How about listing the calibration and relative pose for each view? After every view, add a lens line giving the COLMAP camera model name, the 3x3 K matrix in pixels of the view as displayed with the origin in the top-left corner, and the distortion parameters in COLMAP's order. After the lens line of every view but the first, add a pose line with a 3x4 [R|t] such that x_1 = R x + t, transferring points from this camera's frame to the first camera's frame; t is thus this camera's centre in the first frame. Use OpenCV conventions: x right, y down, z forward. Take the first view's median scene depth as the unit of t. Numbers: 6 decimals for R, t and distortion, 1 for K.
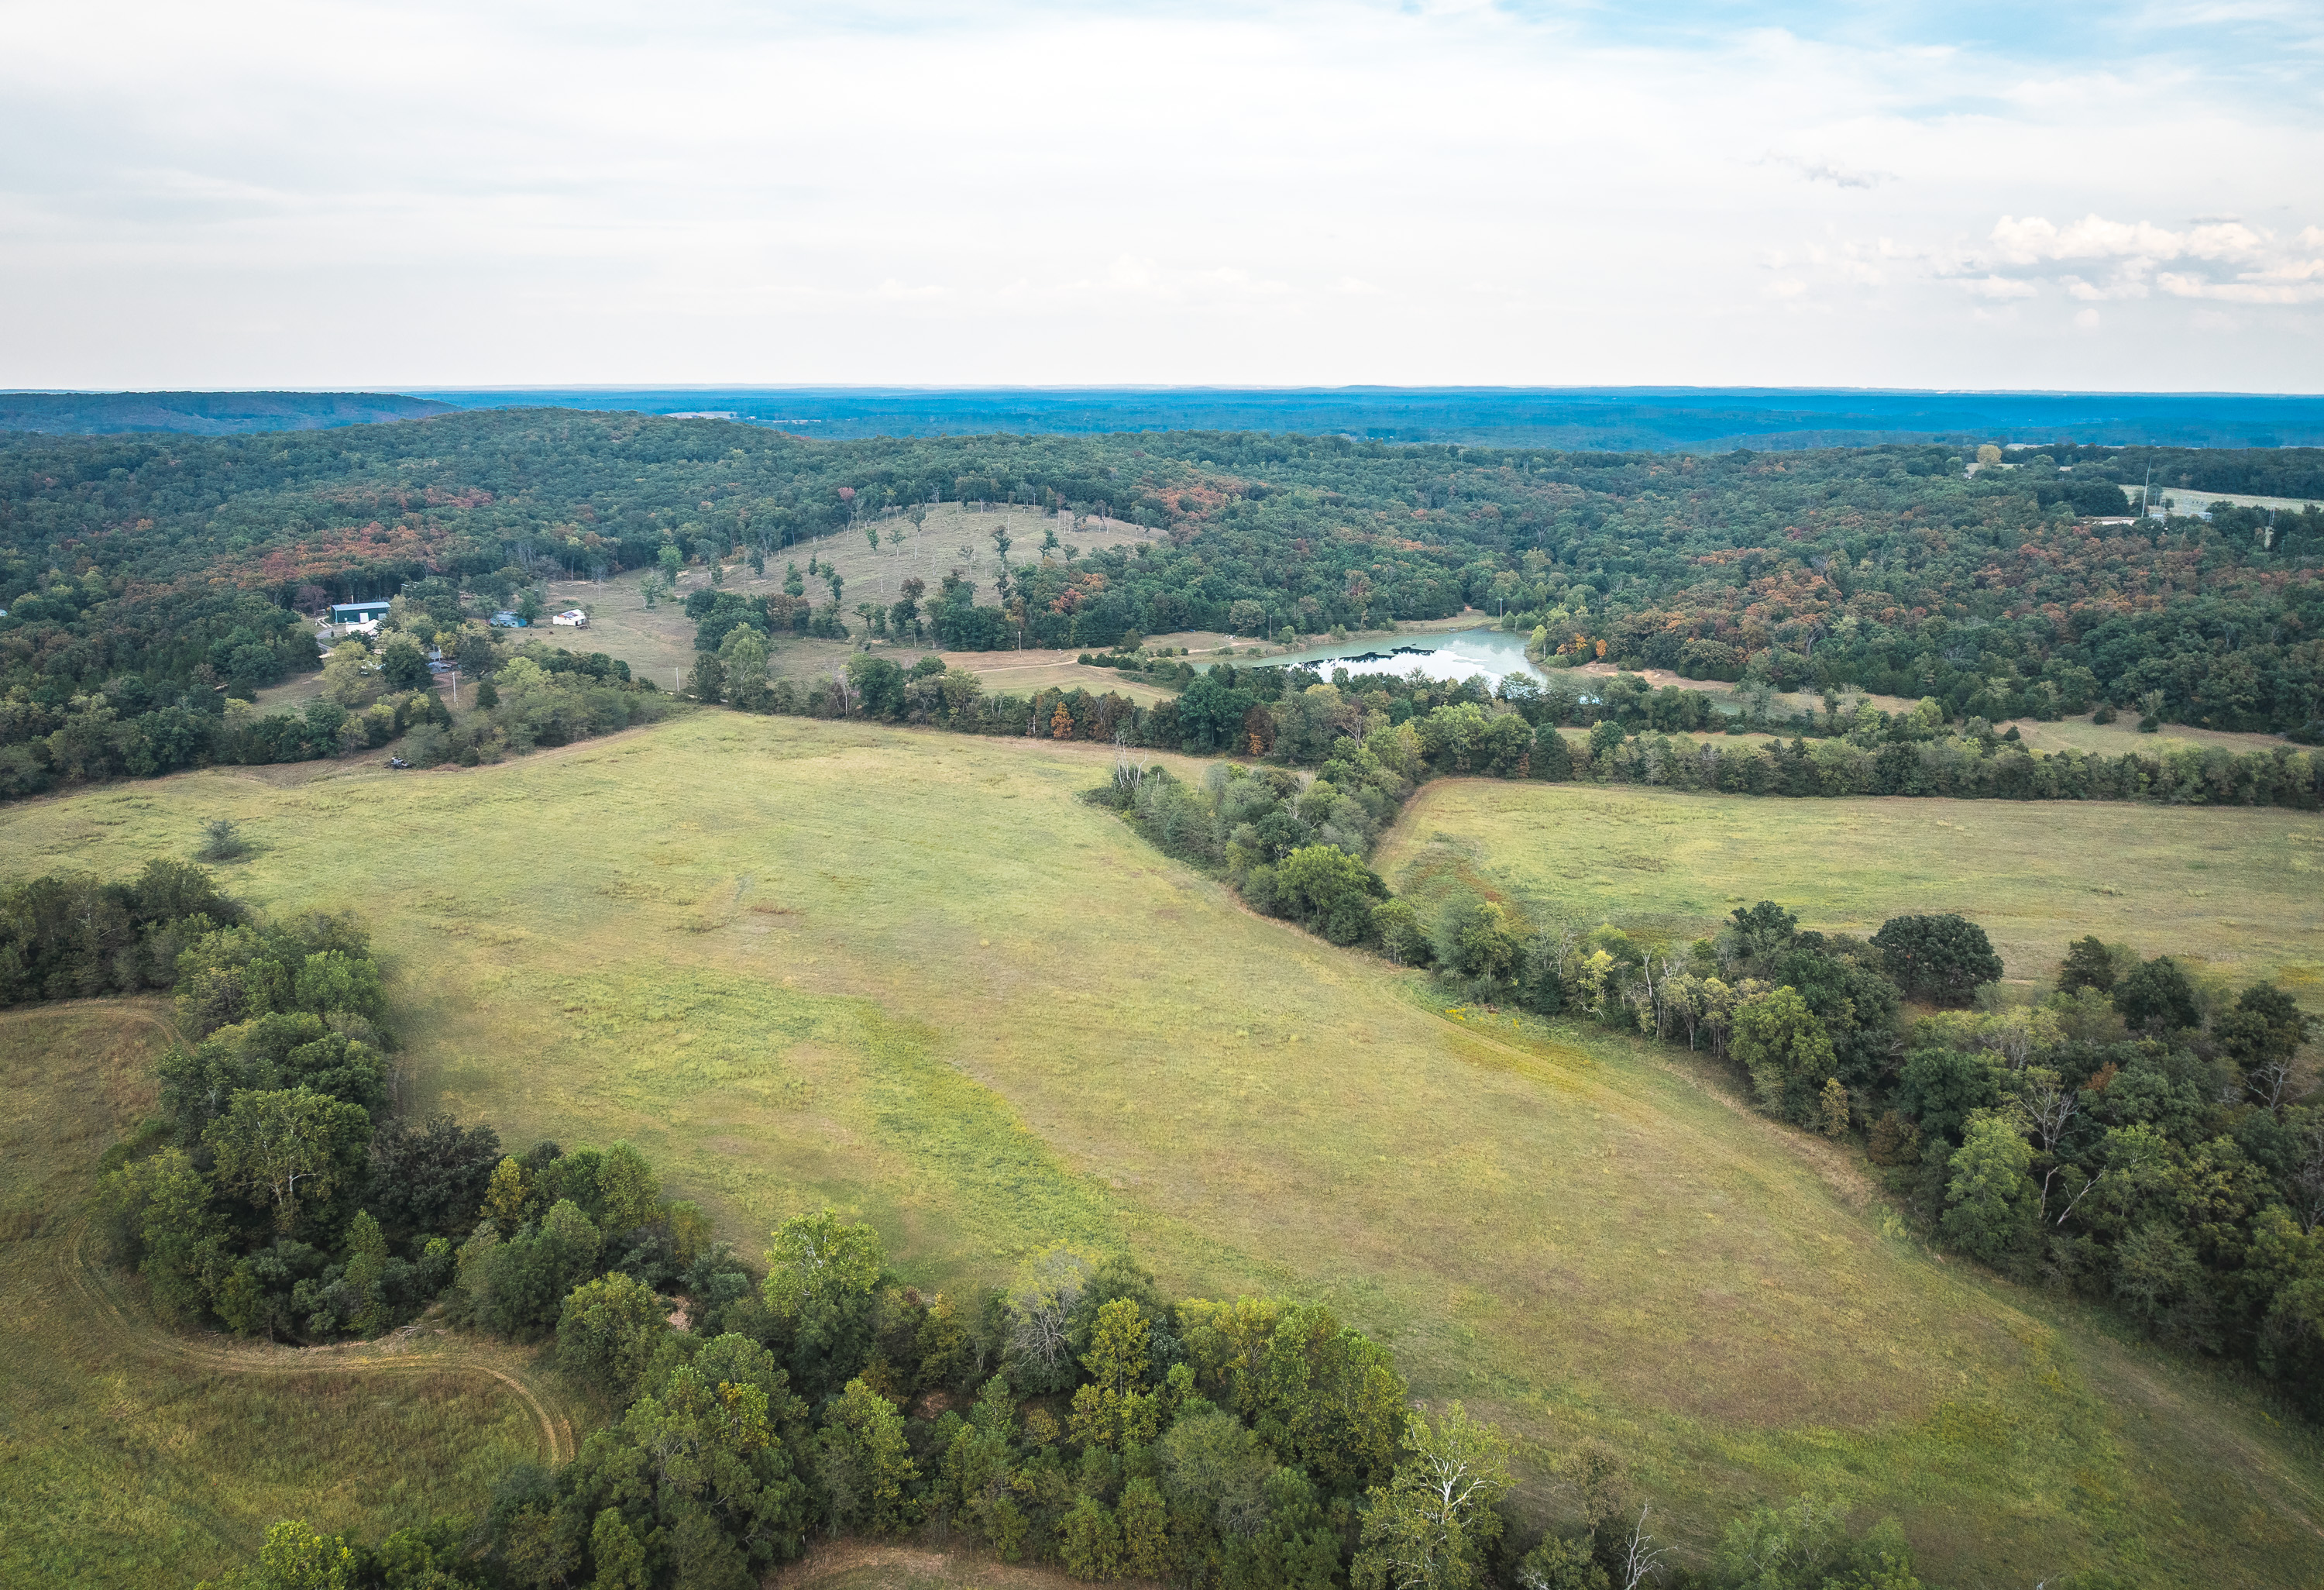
lens RADIAL K [[1661.8, 0, 1162.0], [0, 1661.8, 795.0], [0, 0, 1]] dist [-0.013246, -0.030573]
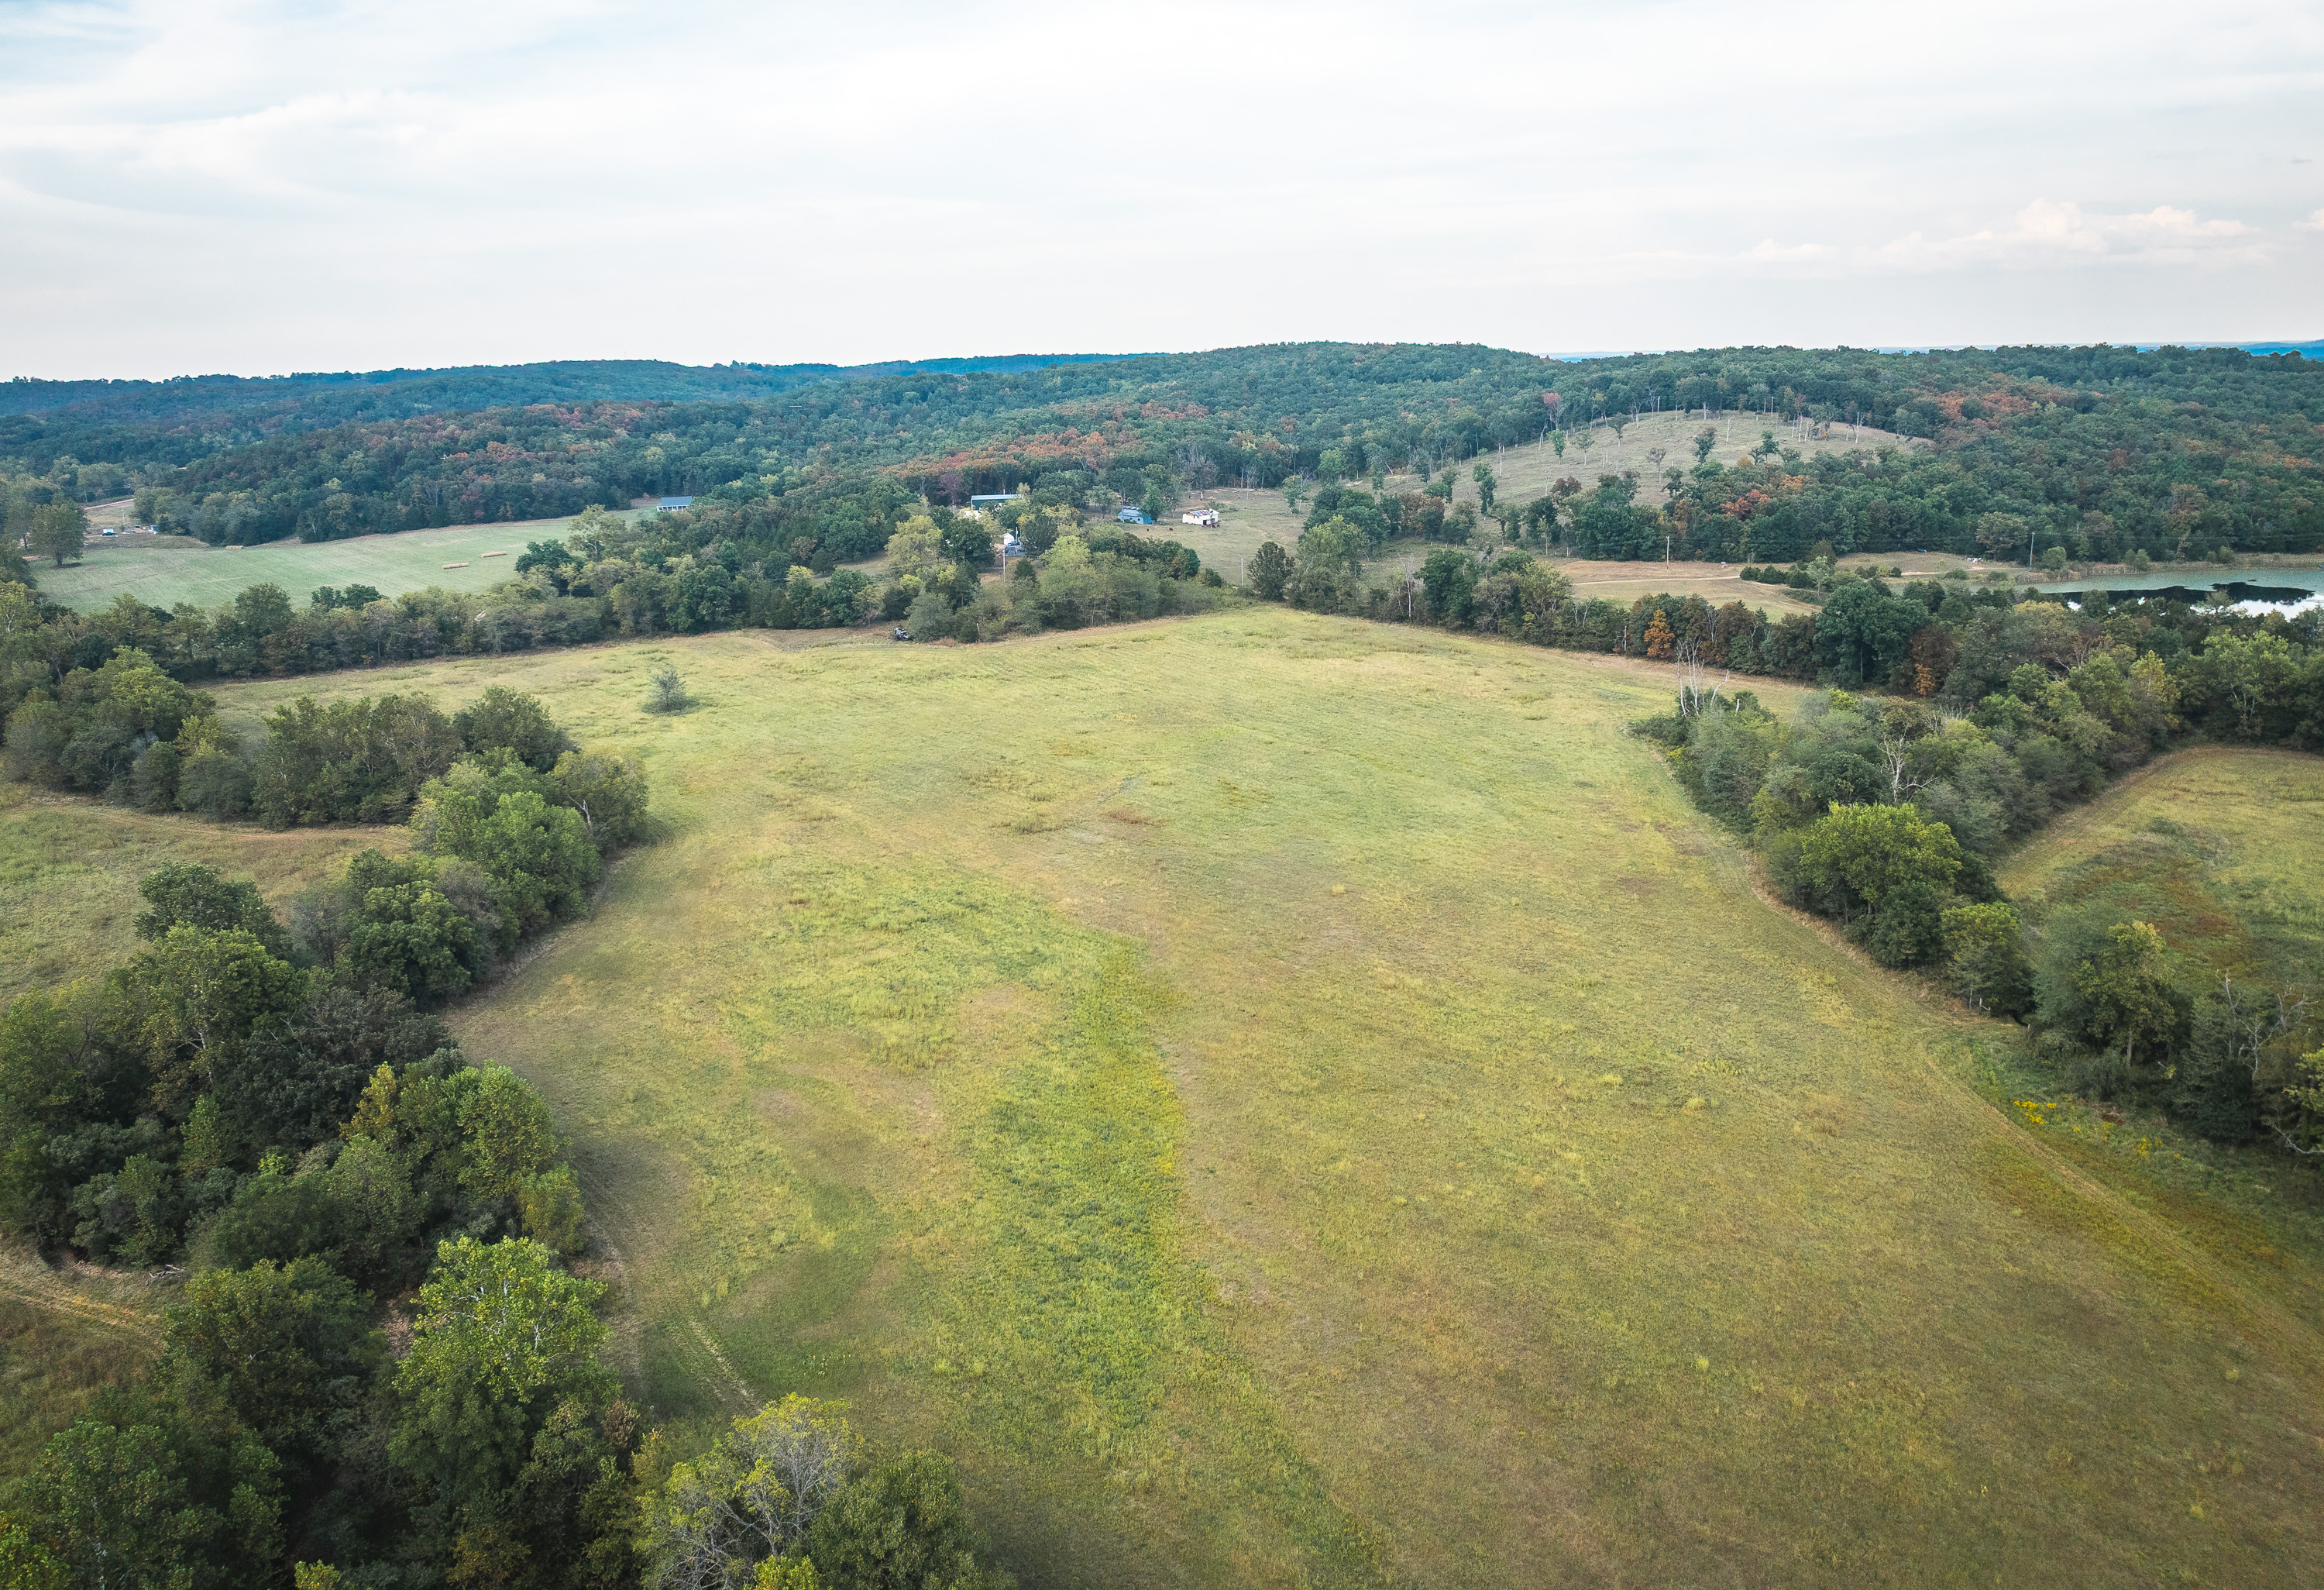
lens RADIAL K [[1661.8, 0, 1162.0], [0, 1661.8, 795.0], [0, 0, 1]] dist [-0.013246, -0.030573]
pose [[0.882855, 0.097121, -0.459493, 0.094683], [-0.087856, 0.995266, 0.041562, 0.016767], [0.461354, 0.003676, 0.887208, 0.216368]]
